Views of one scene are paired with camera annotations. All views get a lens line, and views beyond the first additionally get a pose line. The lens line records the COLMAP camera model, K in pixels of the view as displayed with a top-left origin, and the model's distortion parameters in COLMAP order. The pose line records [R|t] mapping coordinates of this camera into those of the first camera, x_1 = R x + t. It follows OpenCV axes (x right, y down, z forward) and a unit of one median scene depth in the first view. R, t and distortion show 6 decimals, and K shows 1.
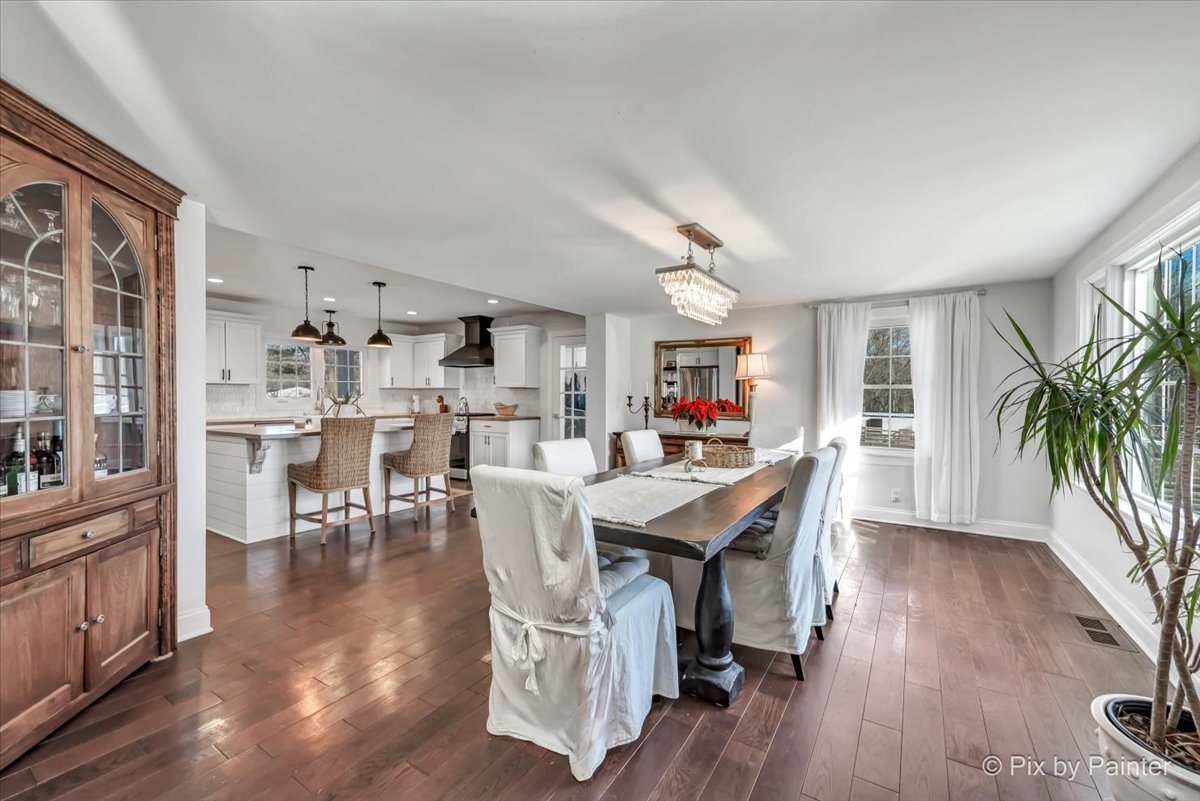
lens RADIAL K [[494.9, 0, 596.2], [0, 494.9, 404.9], [0, 0, 1]] dist [-0.002641, -0.000132]
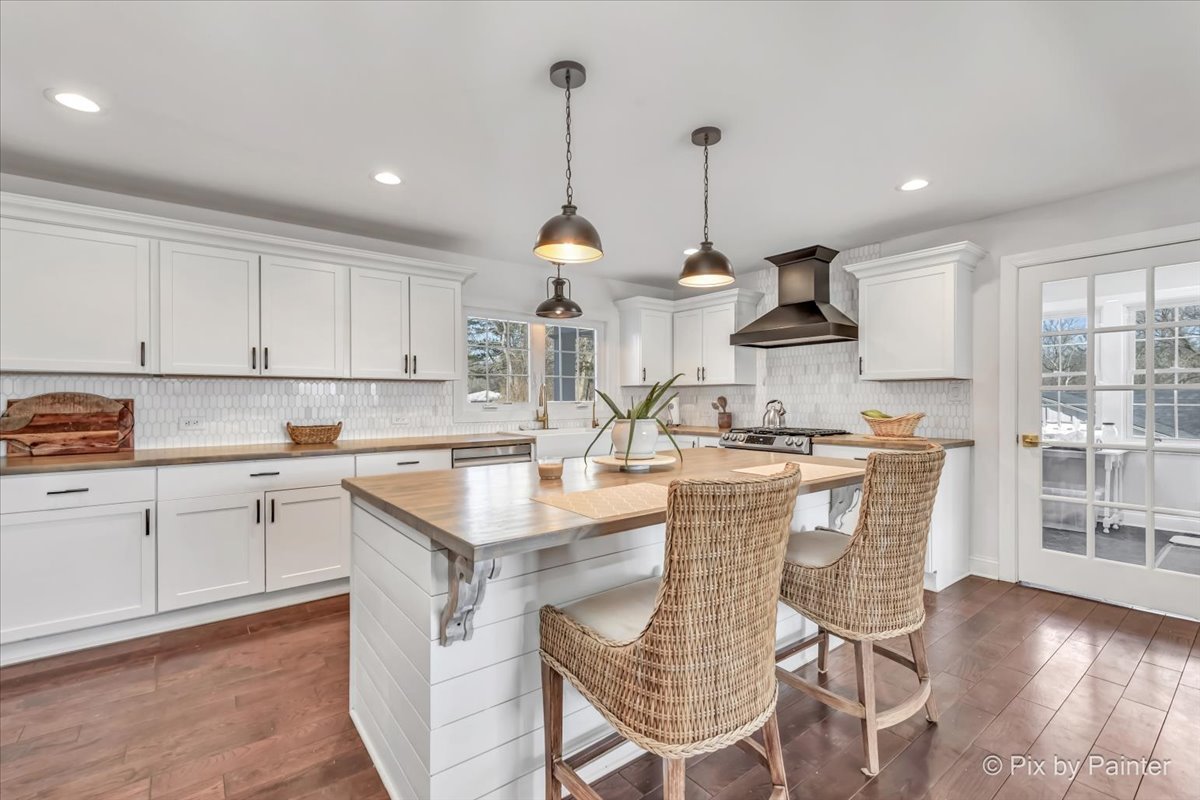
lens RADIAL K [[506.1, 0, 600.0], [0, 506.1, 400.0], [0, 0, 1]] dist [-0.000390, -0.000005]
pose [[0.949863, -0.004832, -0.312628, -0.317732], [0.000500, 0.999903, -0.013934, -0.008687], [0.312665, 0.013079, 0.949773, 0.457778]]
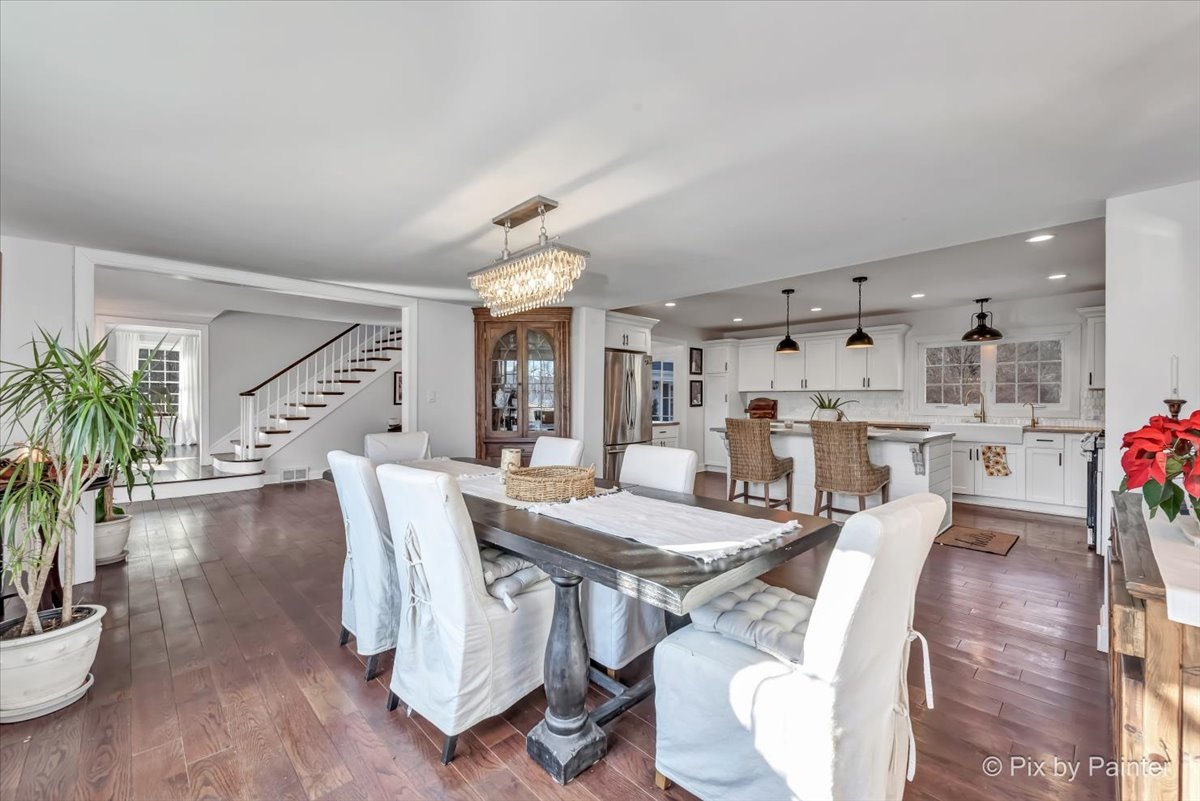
lens RADIAL K [[494.9, 0, 596.2], [0, 494.9, 404.9], [0, 0, 1]] dist [-0.002641, -0.000132]
pose [[-0.223319, 0.007716, -0.974715, 0.459478], [-0.016255, 0.999800, 0.011639, -0.011344], [0.974610, 0.018444, -0.223149, 0.597142]]
